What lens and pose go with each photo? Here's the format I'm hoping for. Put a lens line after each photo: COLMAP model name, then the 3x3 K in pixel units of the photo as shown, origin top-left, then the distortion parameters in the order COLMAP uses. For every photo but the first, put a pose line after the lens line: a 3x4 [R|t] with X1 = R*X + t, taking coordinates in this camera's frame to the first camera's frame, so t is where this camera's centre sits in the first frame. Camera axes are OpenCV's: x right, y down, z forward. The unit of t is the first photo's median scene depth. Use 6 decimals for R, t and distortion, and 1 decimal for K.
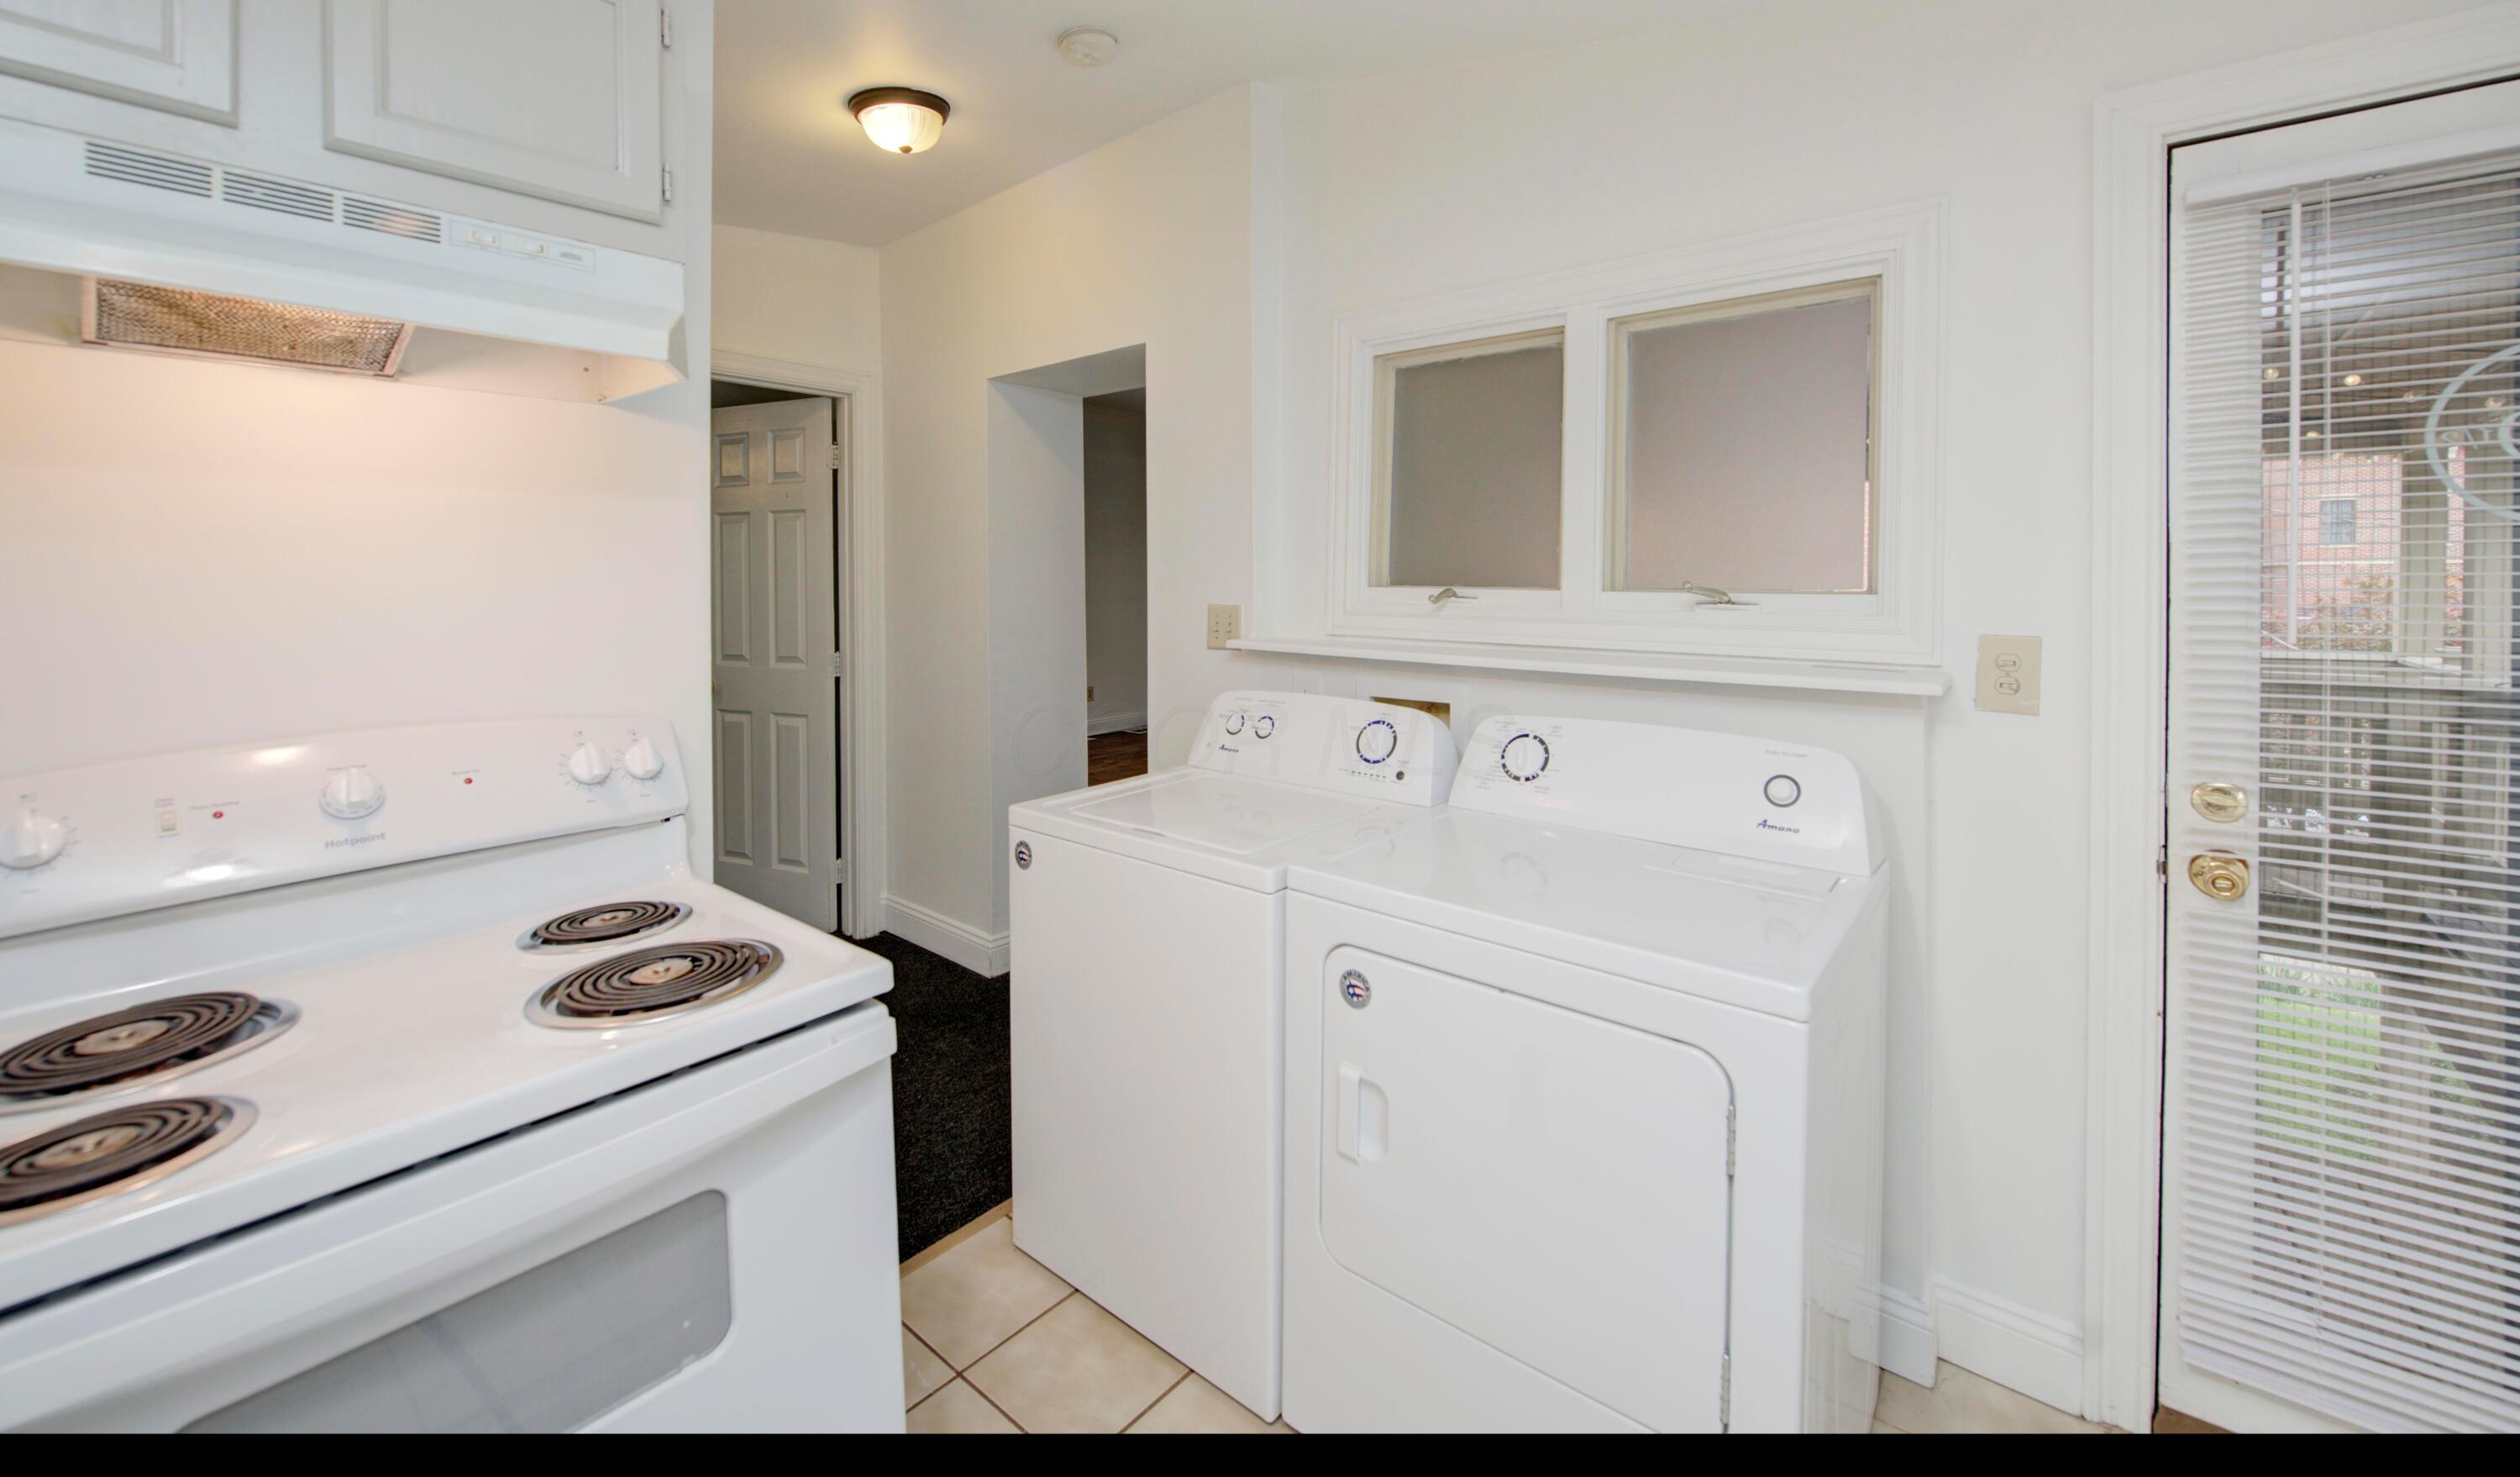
lens RADIAL K [[1000.2, 0, 1254.7], [0, 1000.2, 590.9], [0, 0, 1]] dist [-0.003763, -0.000382]
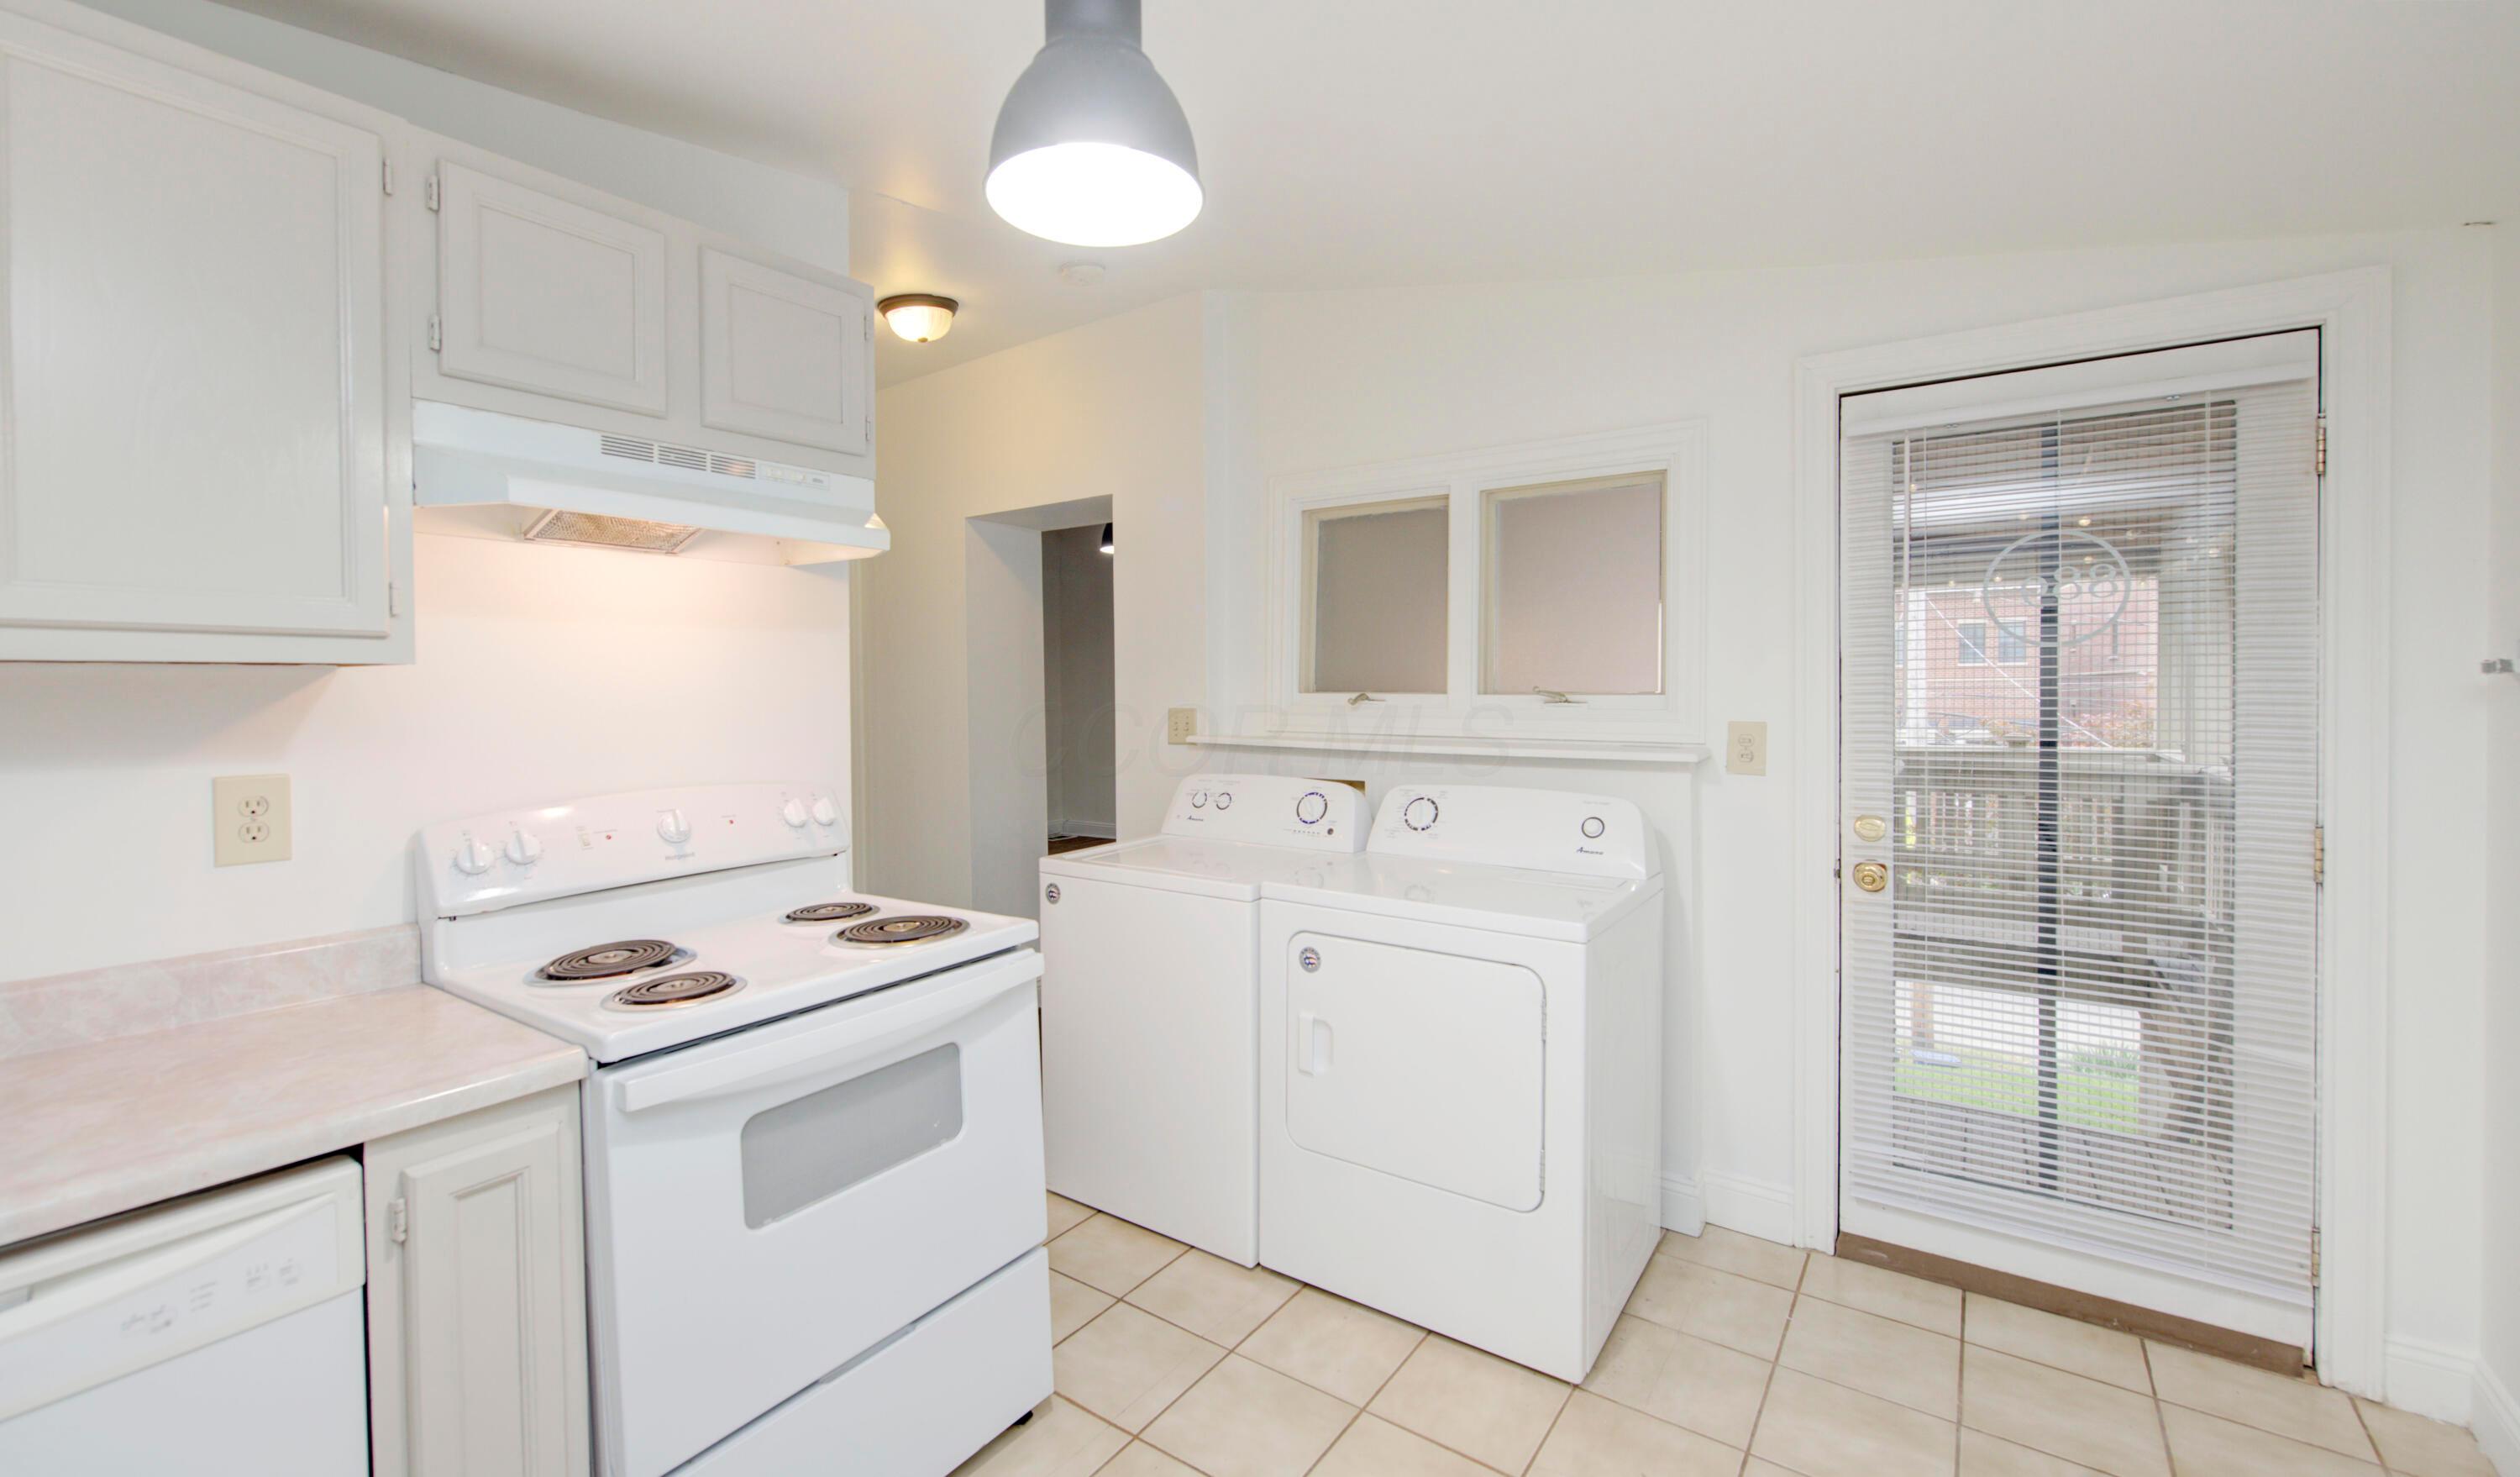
lens RADIAL K [[1047.0, 0, 1199.2], [0, 1047.0, 711.8], [0, 0, 1]] dist [0.000480, -0.000750]
pose [[0.998482, -0.007125, 0.054617, -0.111486], [0.006708, 0.999947, 0.007827, 0.010653], [-0.054670, -0.007449, 0.998477, -0.416856]]
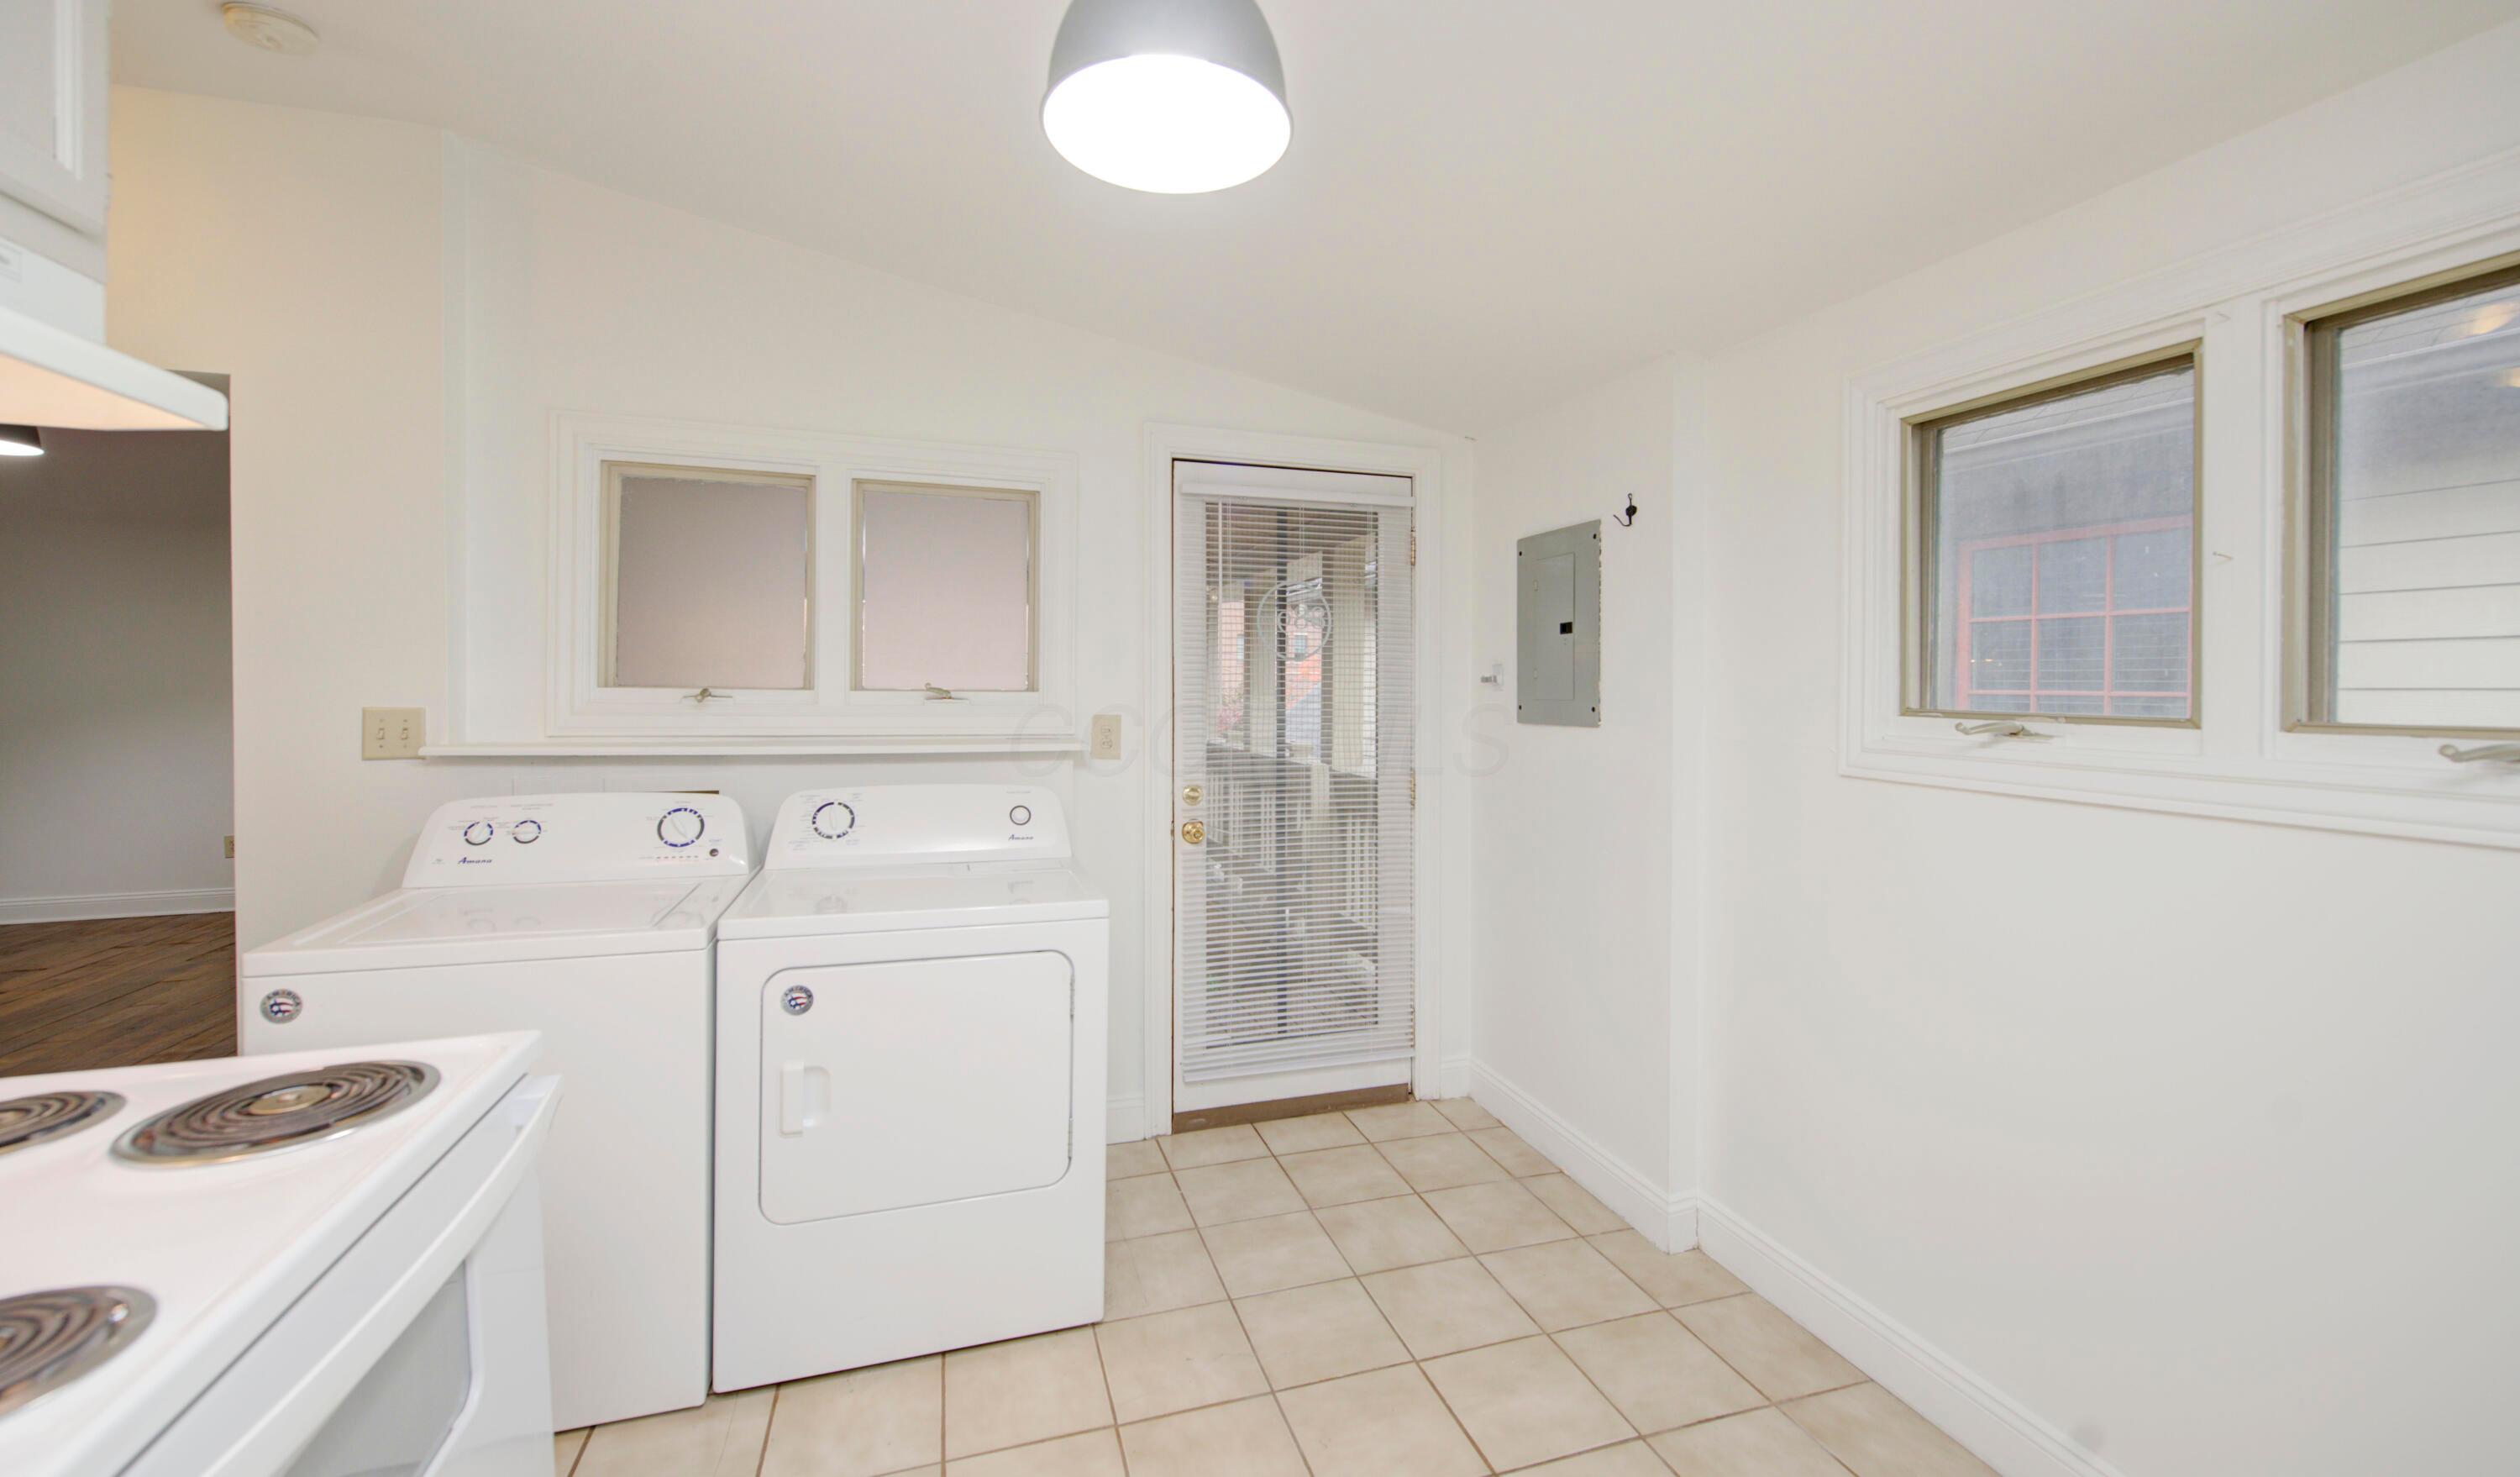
lens RADIAL K [[1018.1, 0, 1252.1], [0, 1018.1, 693.9], [0, 0, 1]] dist [-0.000419, -0.000317]
pose [[0.539820, -0.006850, 0.841753, -0.516593], [0.004655, 0.999976, 0.005152, -0.000037], [-0.841768, 0.001137, 0.539839, -0.151589]]
